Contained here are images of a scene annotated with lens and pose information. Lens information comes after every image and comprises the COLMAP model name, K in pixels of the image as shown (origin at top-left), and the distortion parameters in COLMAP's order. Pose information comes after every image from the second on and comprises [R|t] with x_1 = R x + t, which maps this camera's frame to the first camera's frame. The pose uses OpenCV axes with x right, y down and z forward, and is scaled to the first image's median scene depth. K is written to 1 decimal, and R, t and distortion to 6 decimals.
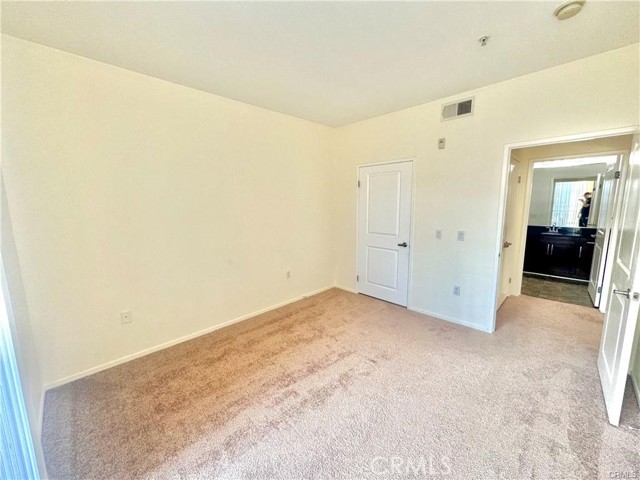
lens RADIAL K [[256.1, 0, 320.0], [0, 256.1, 240.0], [0, 0, 1]] dist [-0.000092, -0.000354]
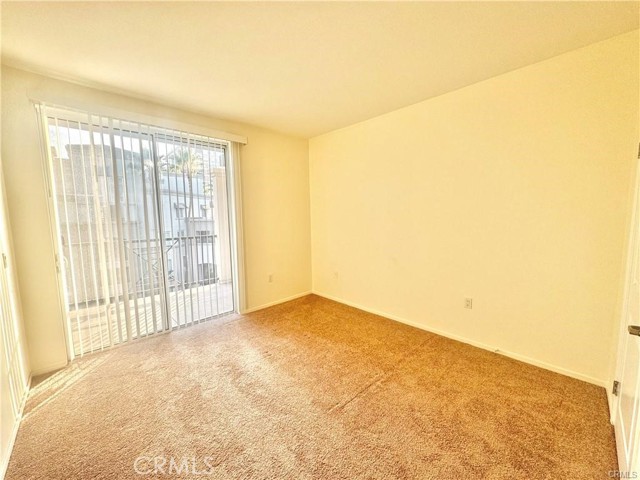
lens RADIAL K [[256.1, 0, 320.0], [0, 256.1, 240.0], [0, 0, 1]] dist [-0.000092, -0.000354]
pose [[-0.017990, 0.122259, -0.992335, 0.582387], [-0.132125, 0.983501, 0.123566, -0.077755], [0.991070, 0.133335, -0.001540, 0.553861]]
